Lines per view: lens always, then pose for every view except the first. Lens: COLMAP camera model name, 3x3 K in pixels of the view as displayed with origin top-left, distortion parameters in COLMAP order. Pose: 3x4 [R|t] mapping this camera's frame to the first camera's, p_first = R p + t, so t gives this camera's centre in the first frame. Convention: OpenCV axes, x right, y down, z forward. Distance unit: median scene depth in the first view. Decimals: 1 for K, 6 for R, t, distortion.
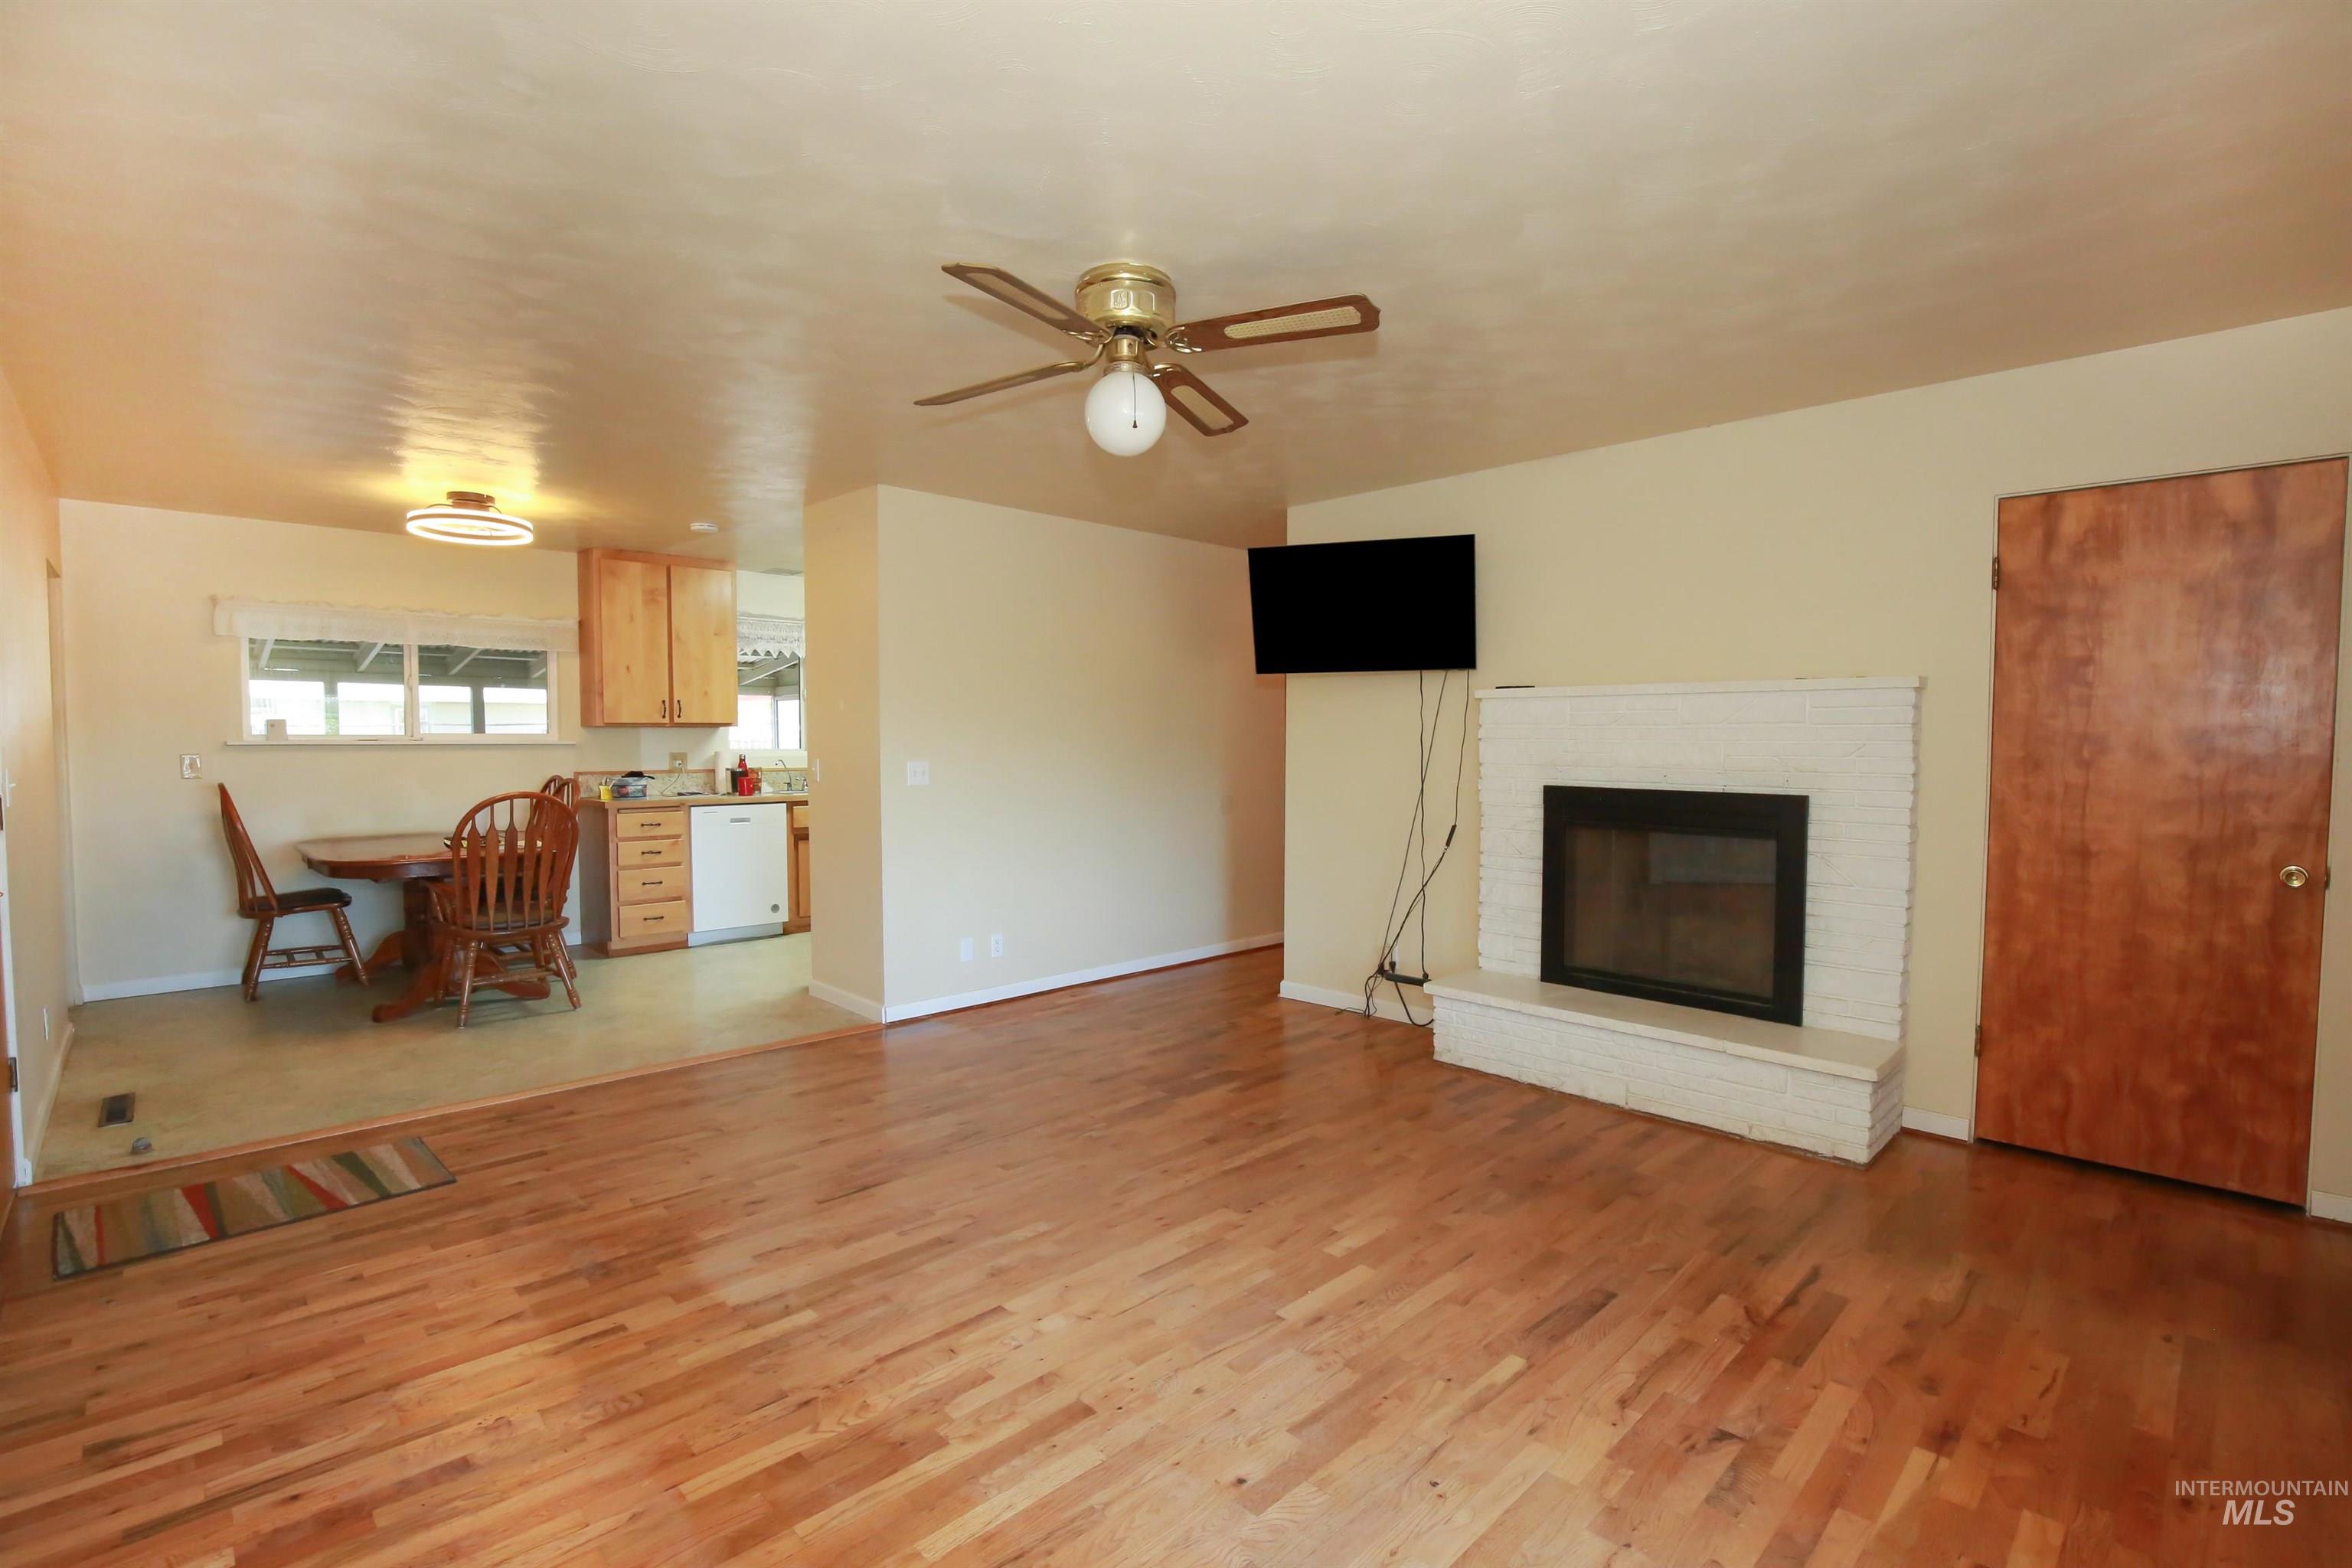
lens RADIAL K [[1075.0, 0, 1185.8], [0, 1075.0, 783.2], [0, 0, 1]] dist [-0.029487, -0.000071]
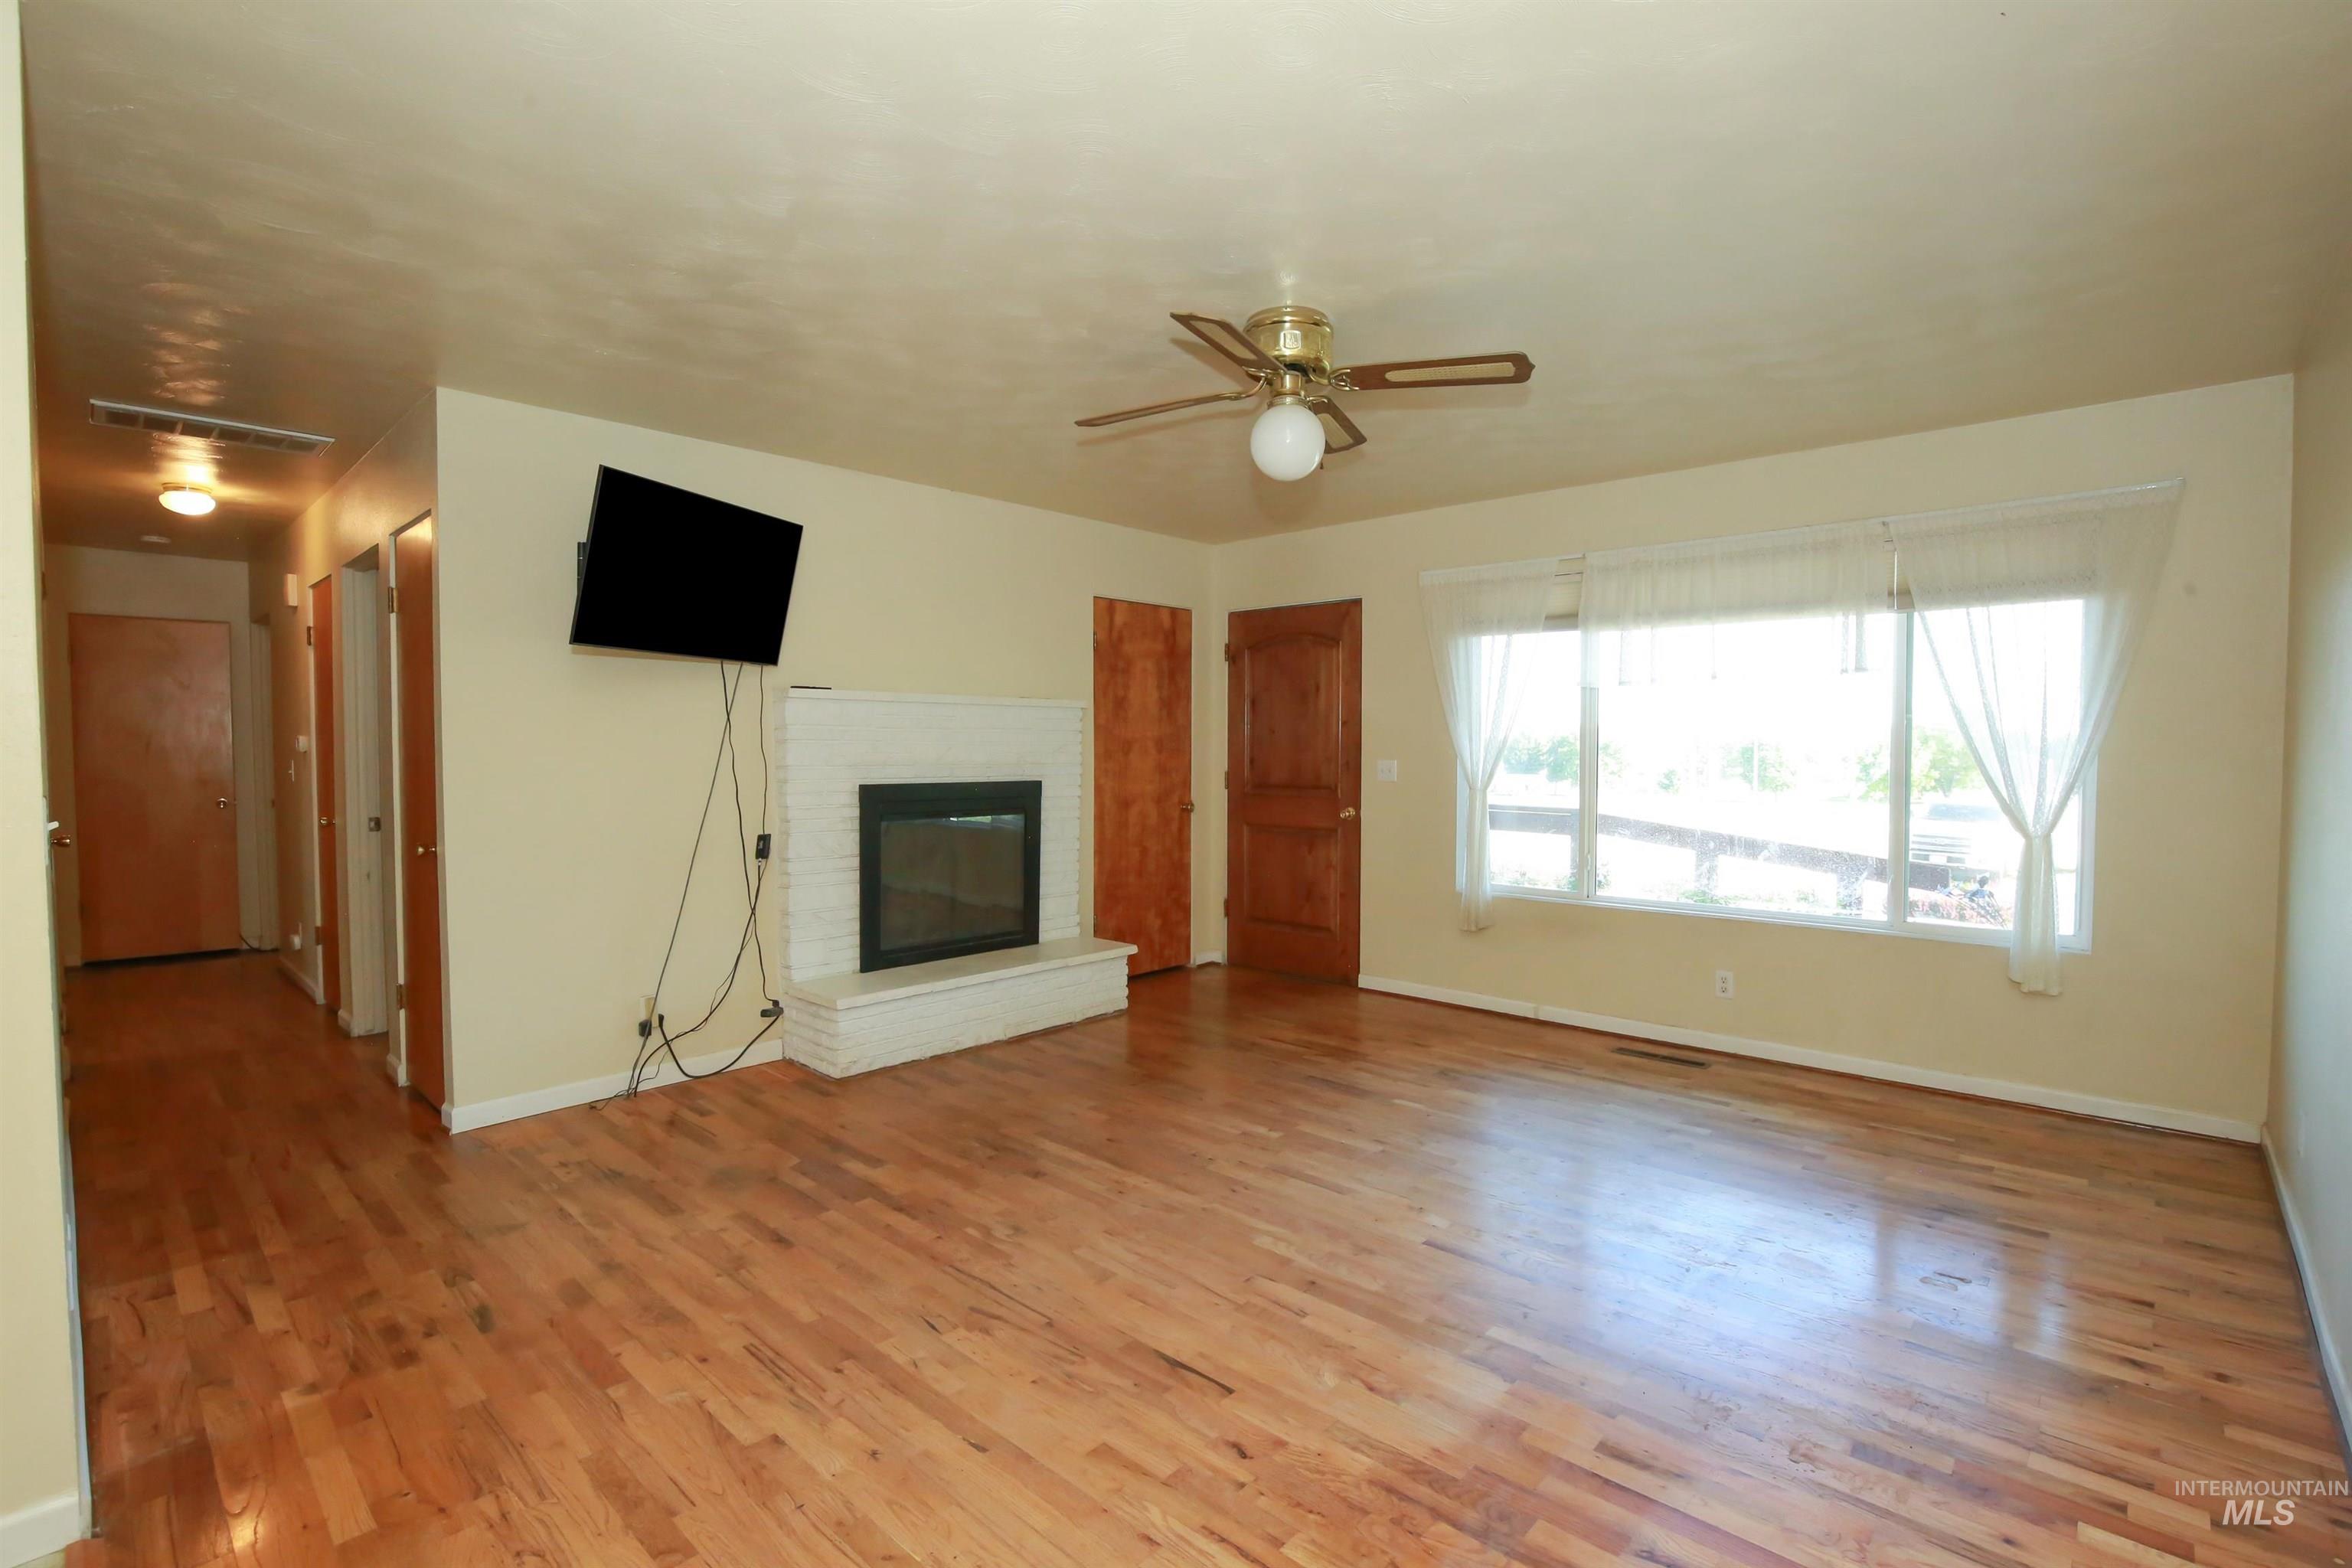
lens RADIAL K [[1075.0, 0, 1185.8], [0, 1075.0, 783.2], [0, 0, 1]] dist [-0.029487, -0.000071]
pose [[-0.051510, -0.036282, 0.998013, -0.937421], [0.039332, 0.998491, 0.038329, -0.035277], [-0.997898, 0.041228, -0.050005, 0.951600]]
